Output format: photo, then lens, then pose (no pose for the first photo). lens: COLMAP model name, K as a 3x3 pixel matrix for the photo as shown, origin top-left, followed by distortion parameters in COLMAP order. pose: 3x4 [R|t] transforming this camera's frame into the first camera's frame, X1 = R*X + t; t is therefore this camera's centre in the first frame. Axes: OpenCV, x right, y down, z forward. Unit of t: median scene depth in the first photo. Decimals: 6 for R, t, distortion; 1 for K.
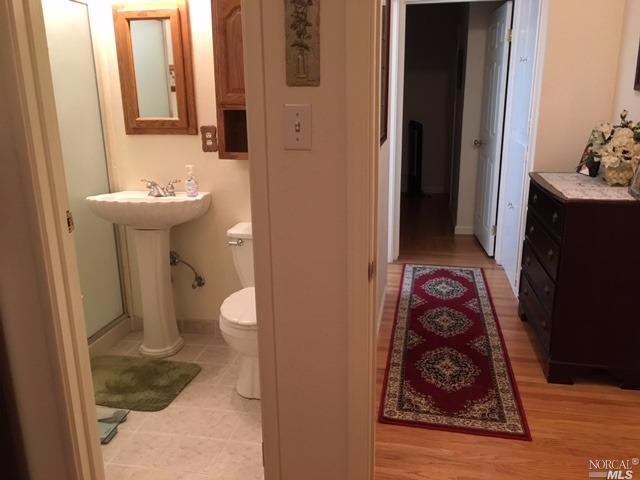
lens RADIAL K [[545.1, 0, 320.0], [0, 545.1, 240.0], [0, 0, 1]] dist [0.079212, -0.093038]
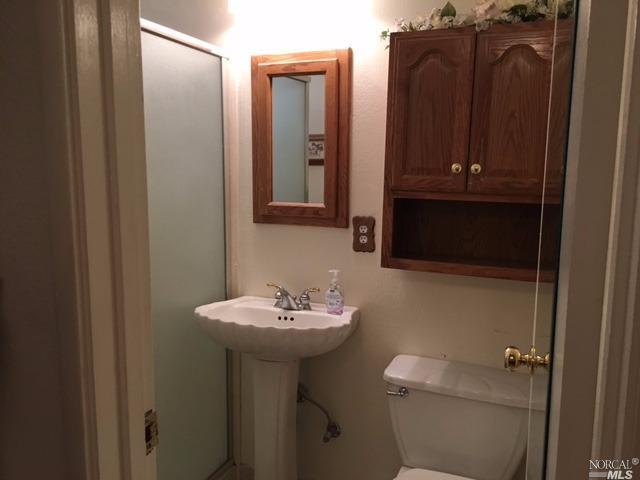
lens RADIAL K [[545.1, 0, 320.0], [0, 545.1, 240.0], [0, 0, 1]] dist [0.079212, -0.093038]
pose [[0.980955, 0.047911, -0.188233, -0.124417], [-0.069577, 0.991467, -0.110238, -0.095157], [0.181345, 0.121235, 0.975918, 0.298178]]
